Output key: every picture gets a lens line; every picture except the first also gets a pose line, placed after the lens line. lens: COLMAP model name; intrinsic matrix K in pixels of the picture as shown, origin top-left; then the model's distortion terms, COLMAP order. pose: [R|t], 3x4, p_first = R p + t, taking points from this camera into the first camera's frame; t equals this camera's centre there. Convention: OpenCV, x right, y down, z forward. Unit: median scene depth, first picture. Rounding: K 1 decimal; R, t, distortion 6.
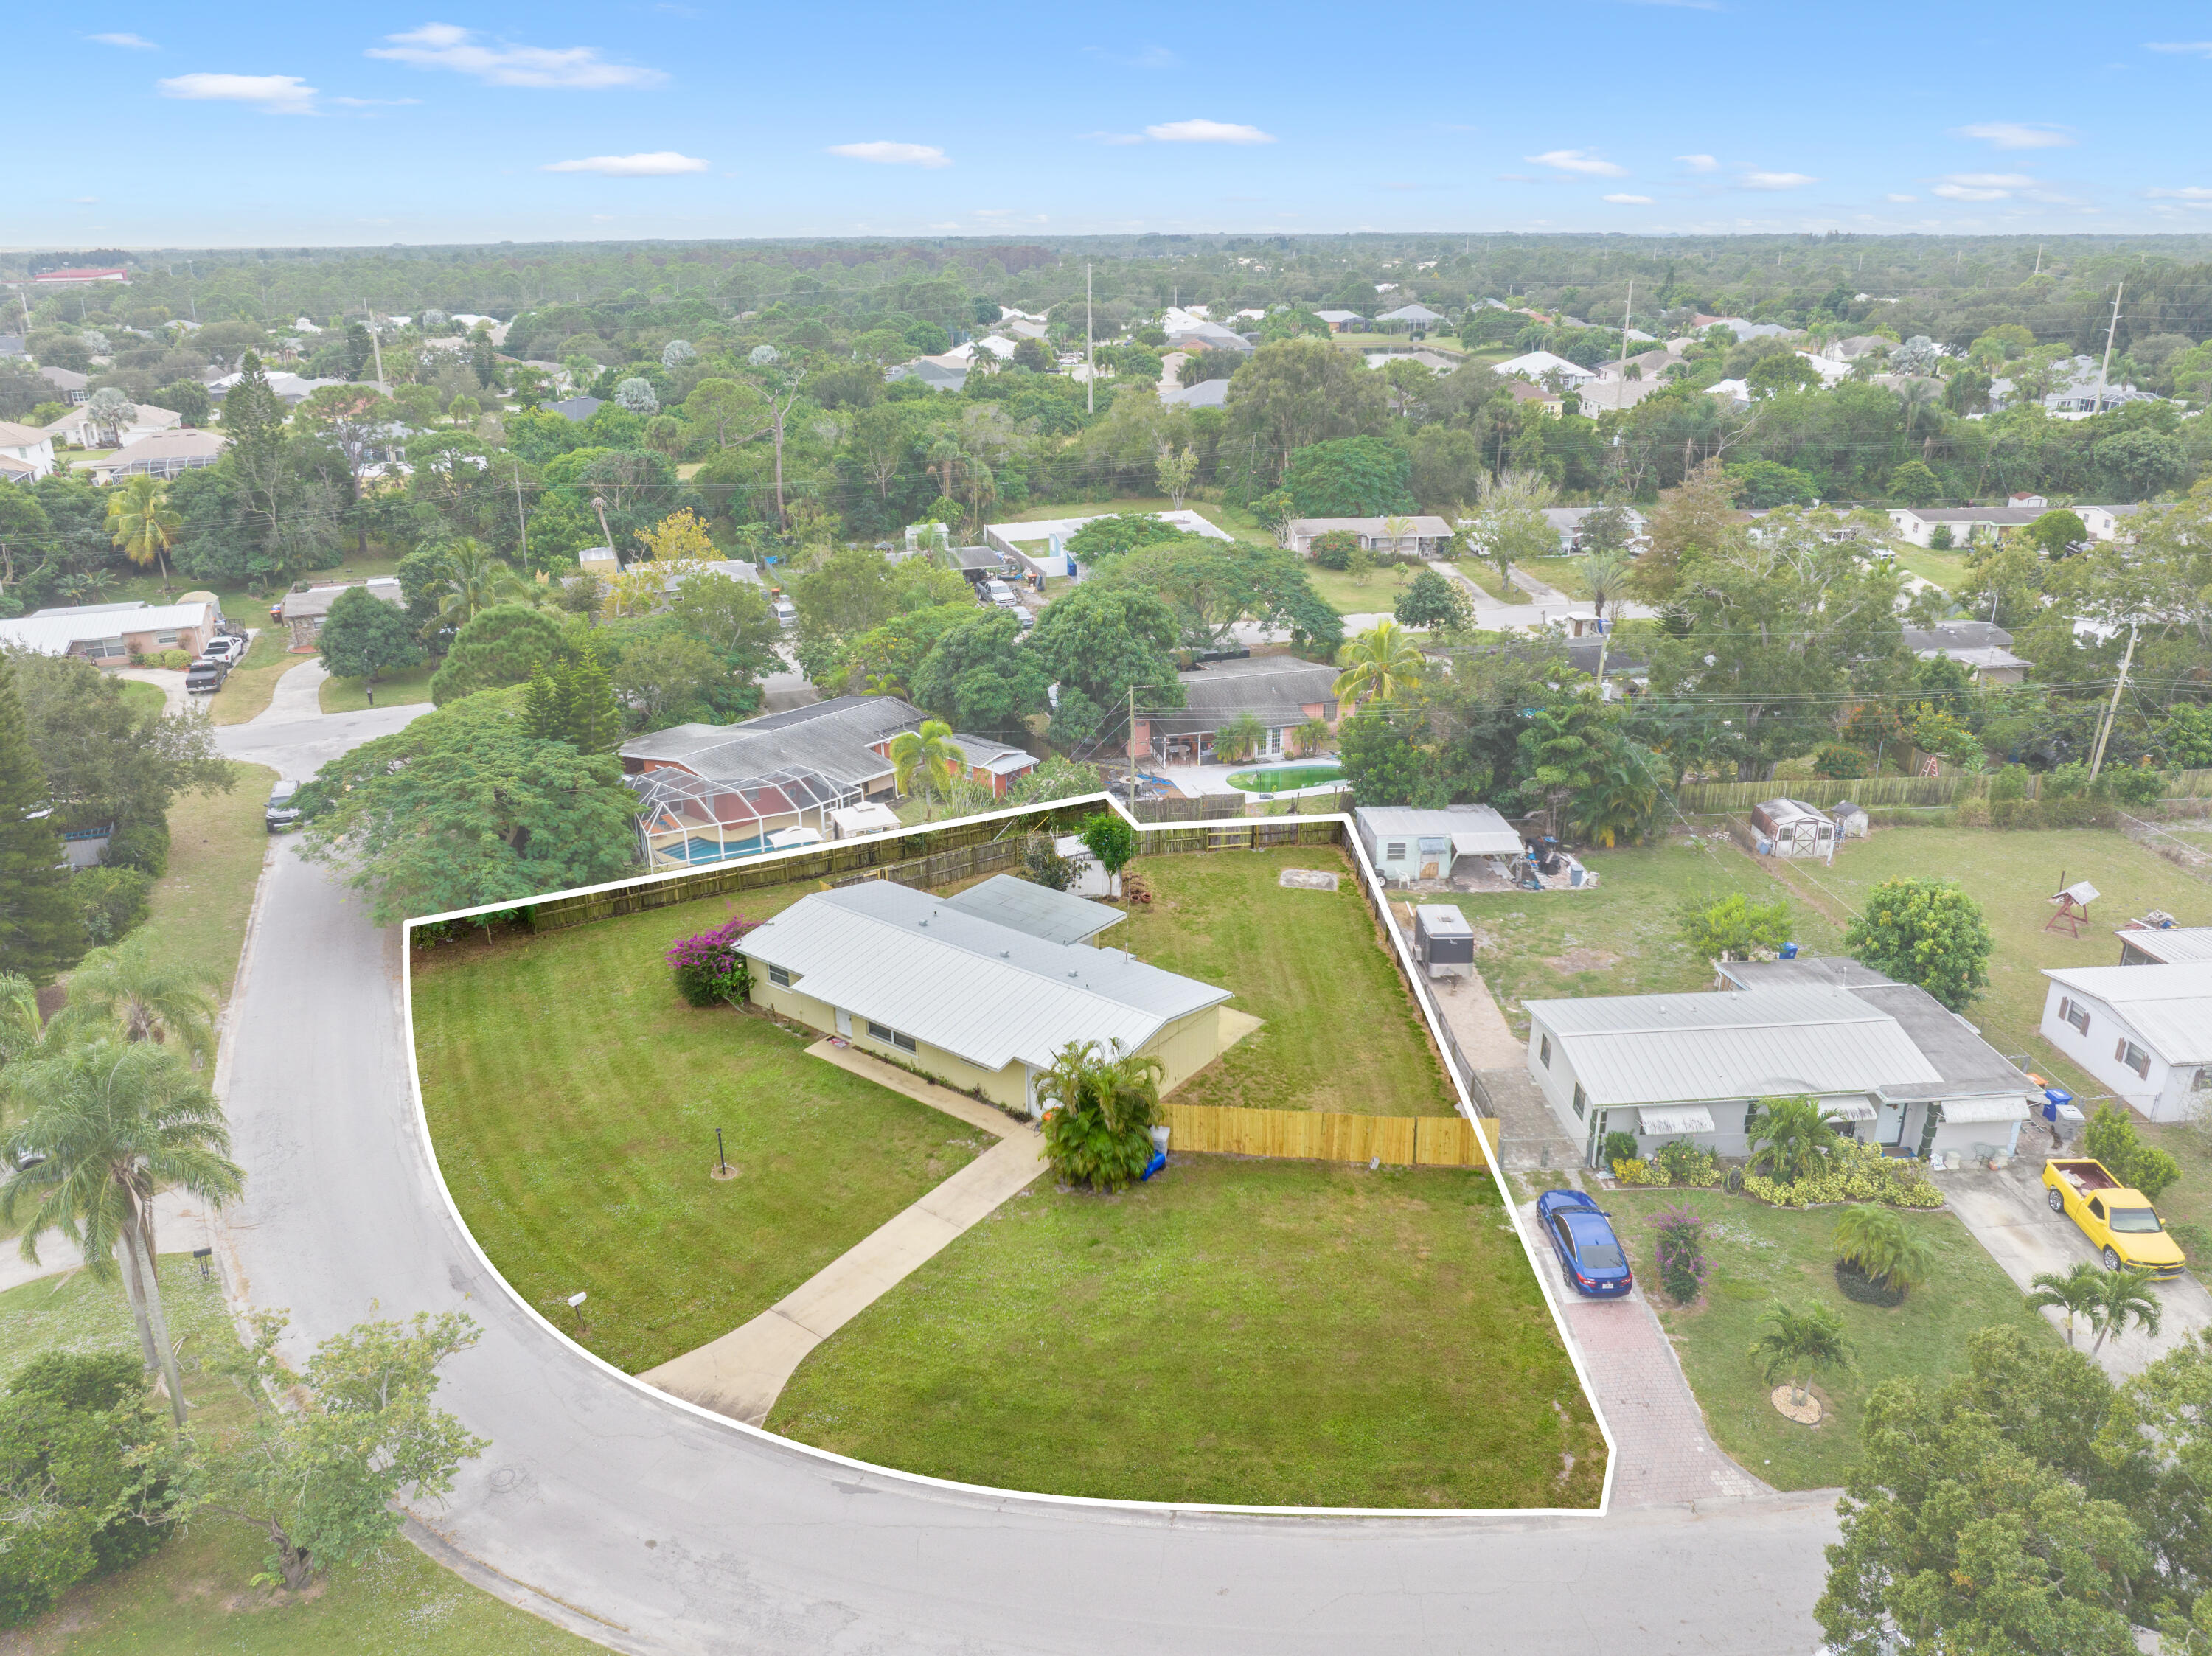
lens RADIAL K [[1563.3, 0, 1099.0], [0, 1563.3, 819.4], [0, 0, 1]] dist [-0.028983, -0.005624]
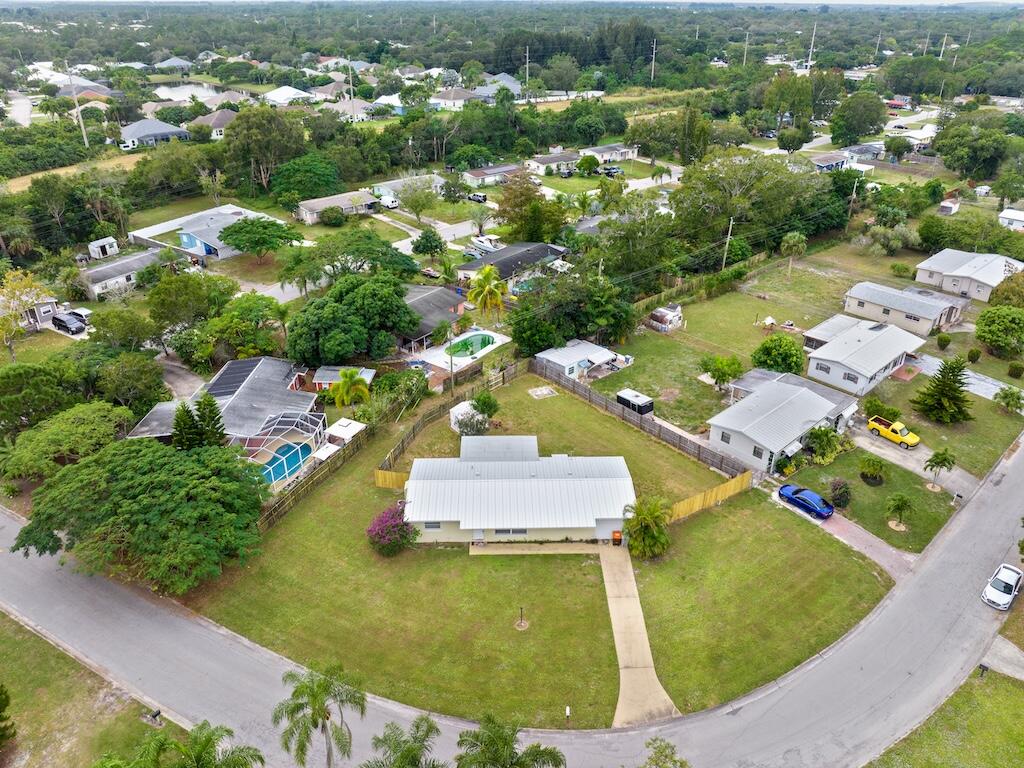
lens RADIAL K [[725.7, 0, 514.3], [0, 725.7, 383.6], [0, 0, 1]] dist [-0.045878, 0.018672]
pose [[0.777547, -0.288457, 0.558760, -0.617785], [0.212047, 0.956810, 0.198871, -0.245611], [-0.591993, -0.036148, 0.805132, 0.215604]]
